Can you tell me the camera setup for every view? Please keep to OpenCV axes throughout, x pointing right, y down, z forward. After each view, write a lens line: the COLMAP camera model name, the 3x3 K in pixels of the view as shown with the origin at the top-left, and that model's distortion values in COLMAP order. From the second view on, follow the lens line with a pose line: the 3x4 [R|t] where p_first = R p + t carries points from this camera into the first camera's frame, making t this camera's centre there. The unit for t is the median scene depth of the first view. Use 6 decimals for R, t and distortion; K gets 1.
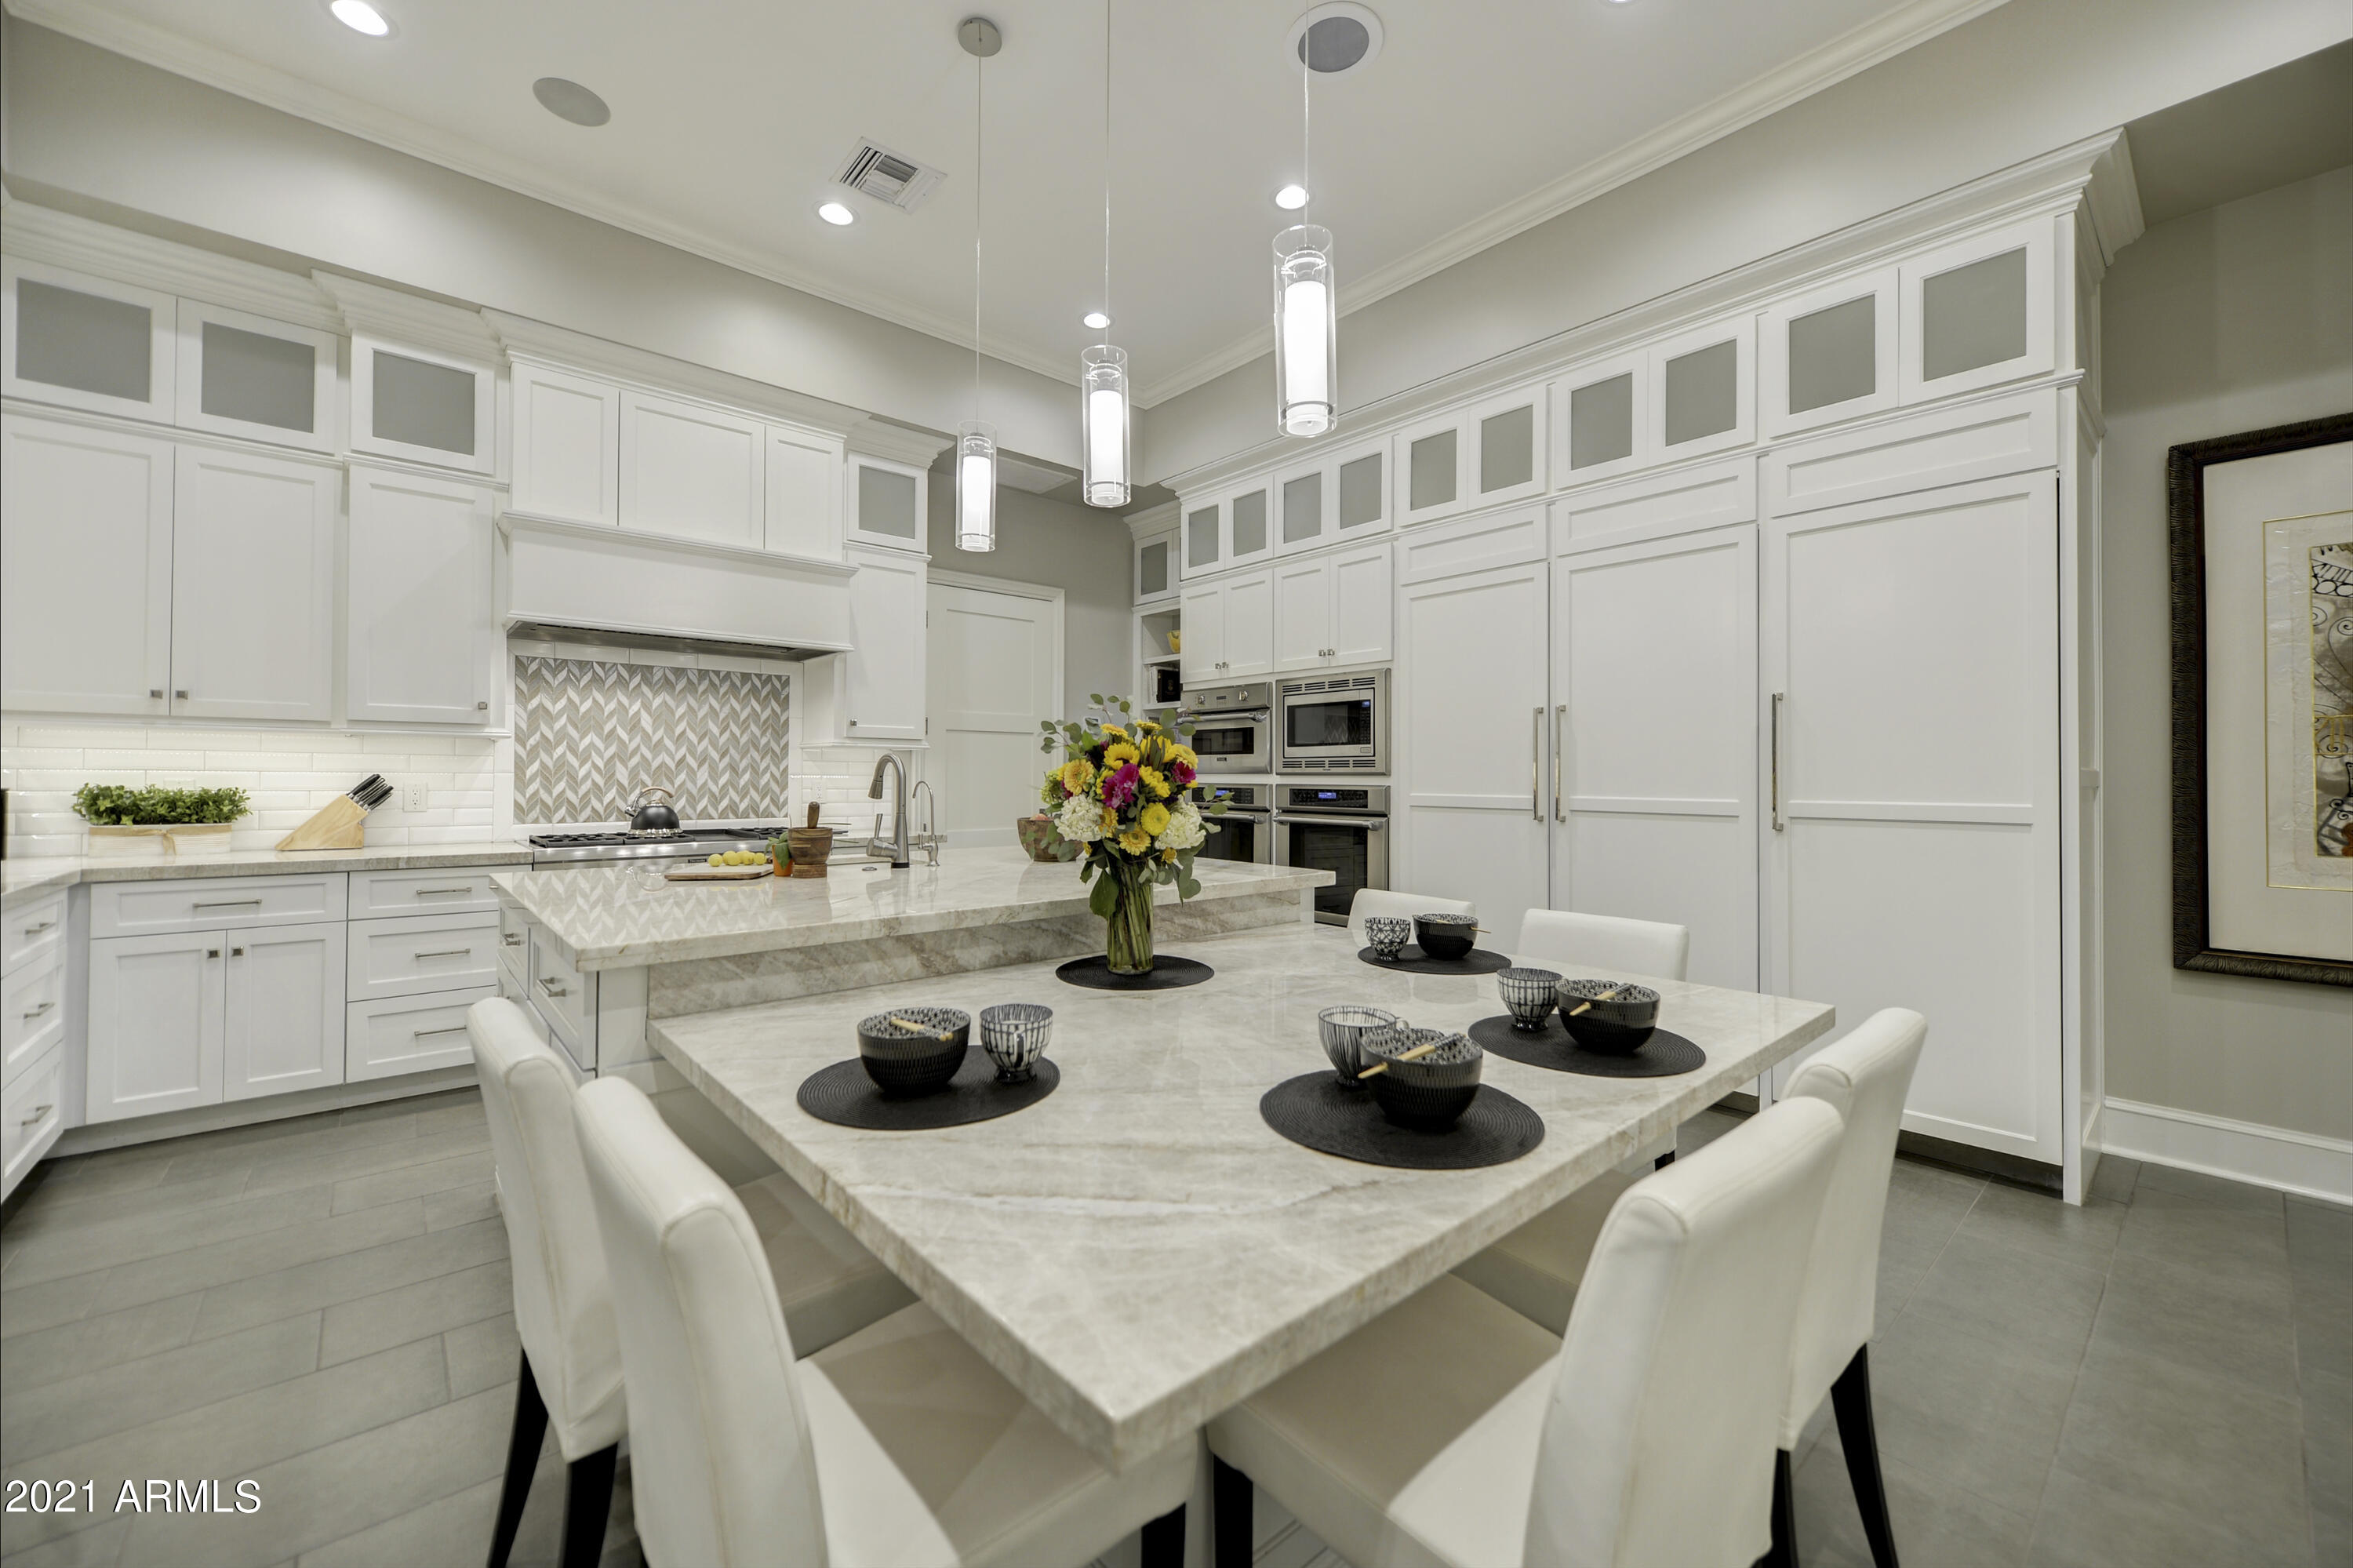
lens RADIAL K [[945.1, 0, 1131.6], [0, 945.1, 760.9], [0, 0, 1]] dist [0.004050, -0.001402]
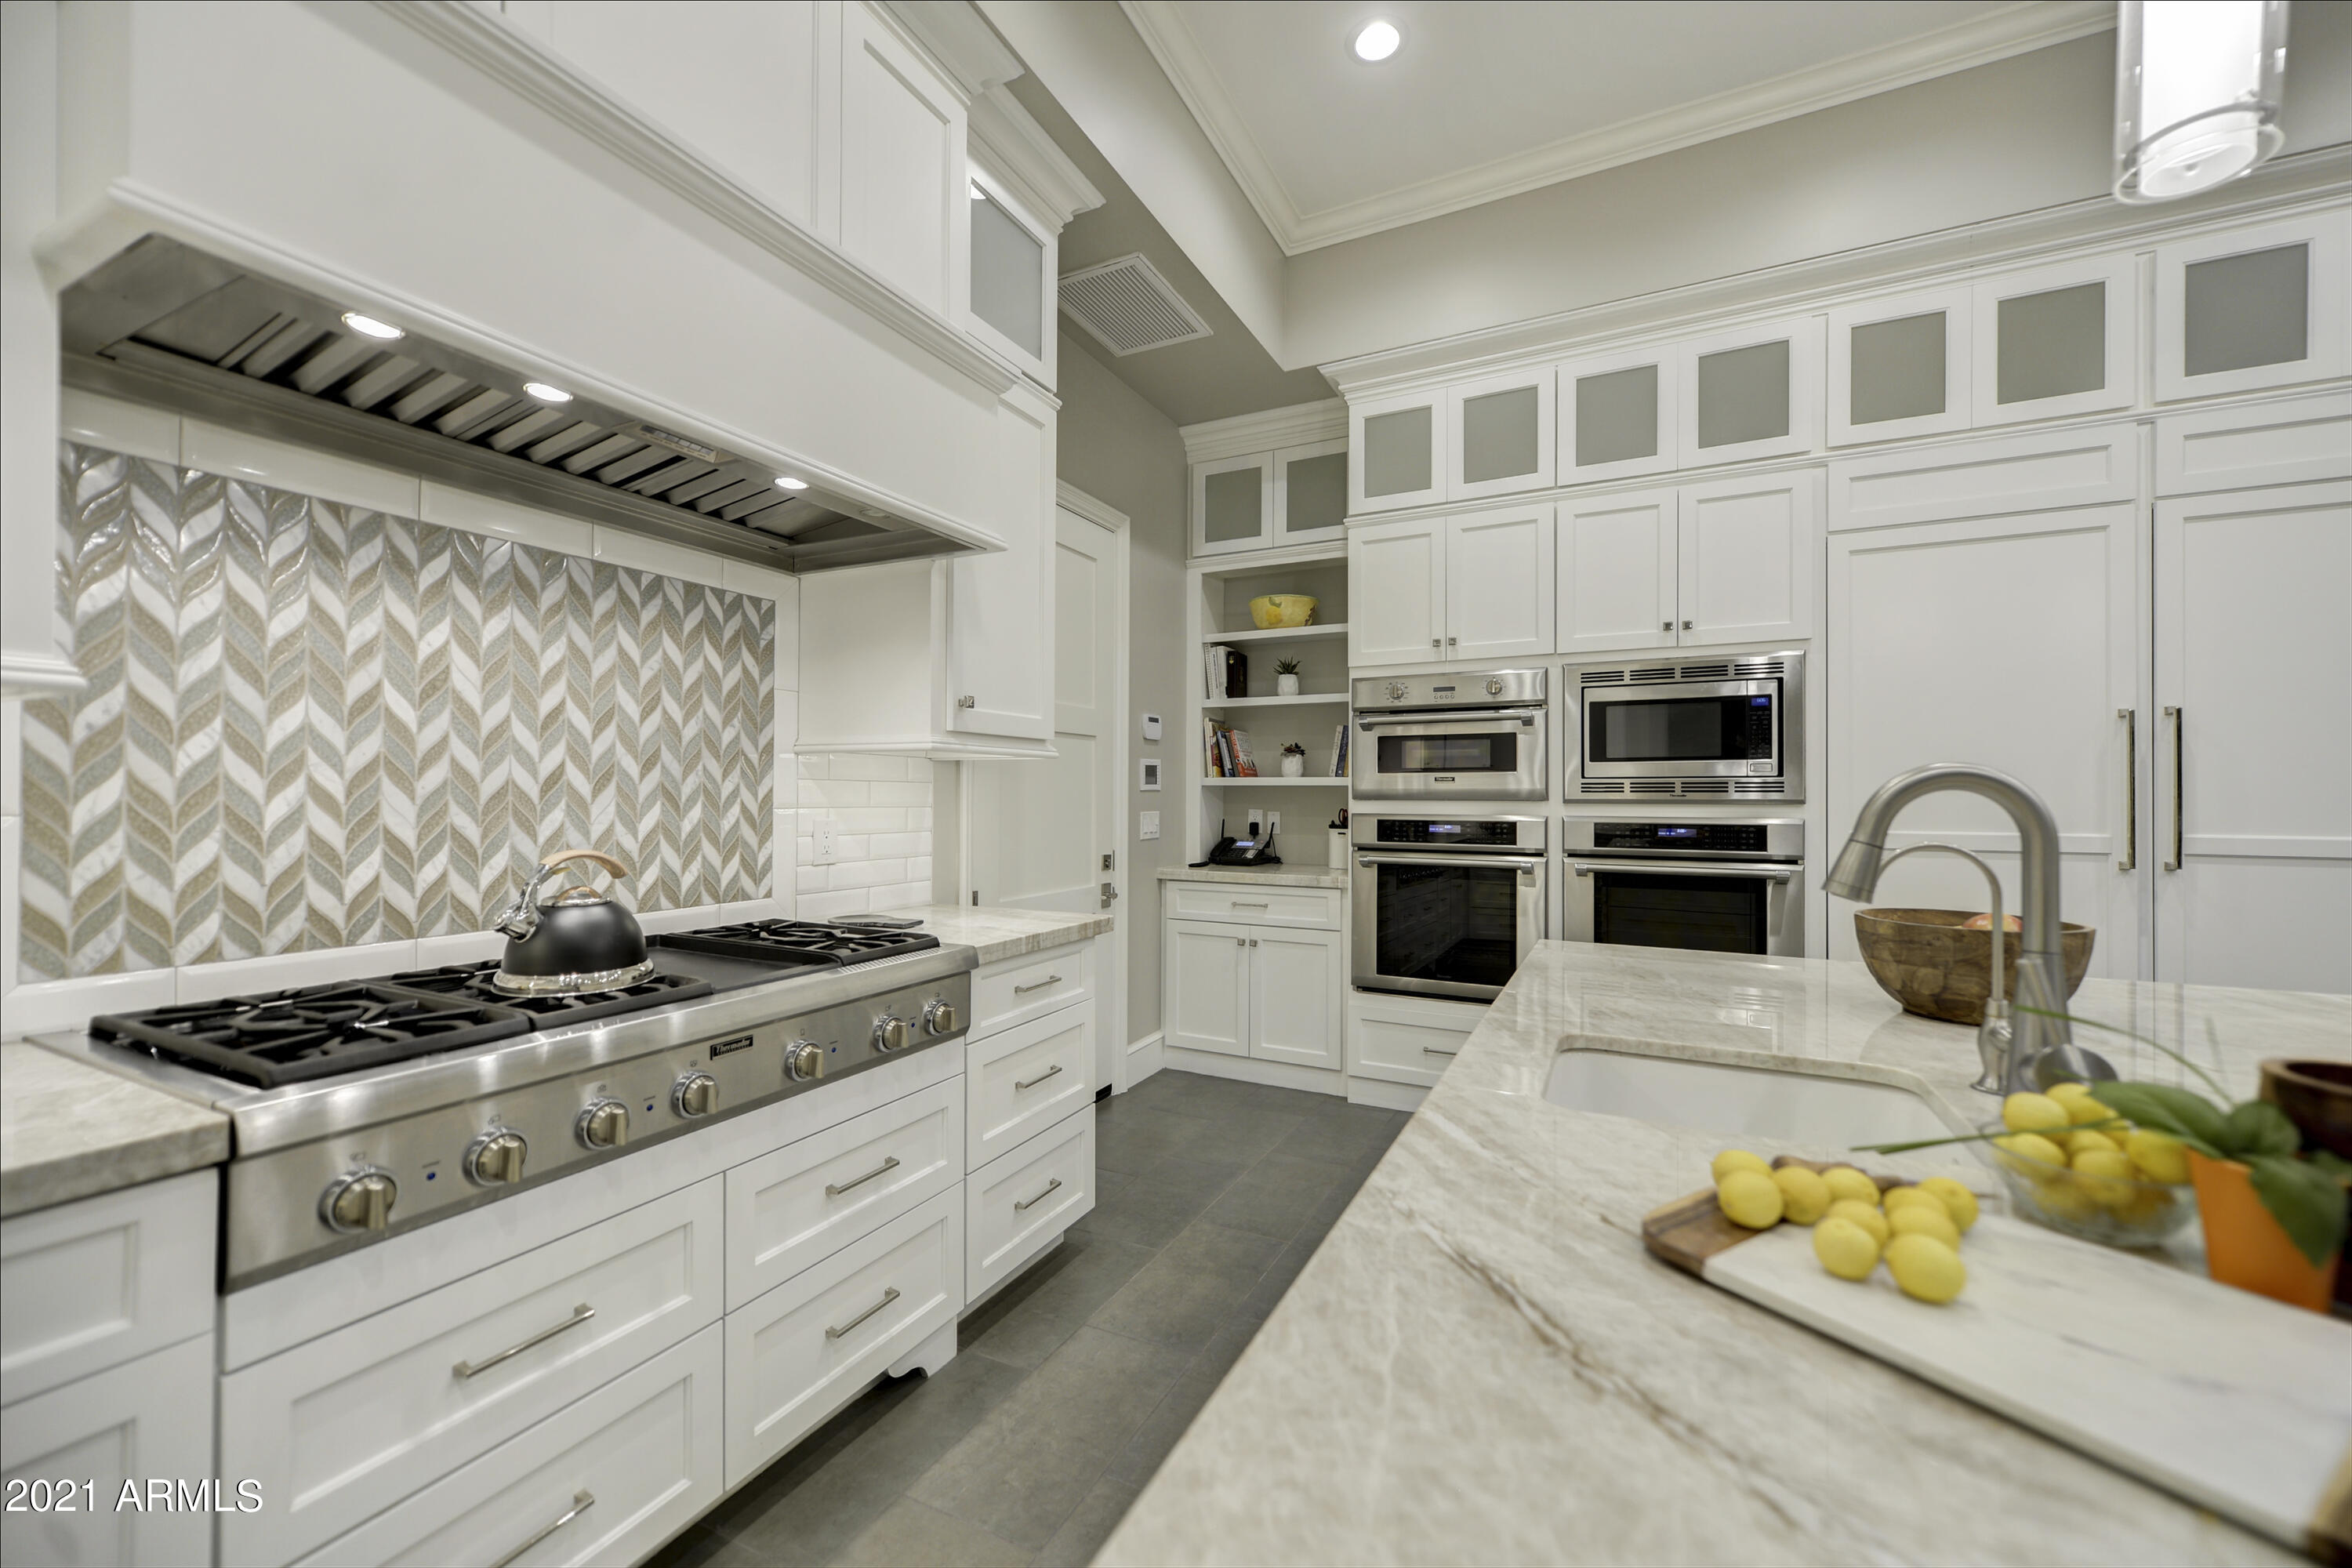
lens RADIAL K [[944.6, 0, 1204.0], [0, 944.6, 784.9], [0, 0, 1]] dist [0.004050, -0.001402]
pose [[0.910216, 0.002604, 0.414125, -0.380352], [-0.004394, 0.999985, 0.003371, 0.000192], [-0.414109, -0.004888, 0.910214, 0.497755]]
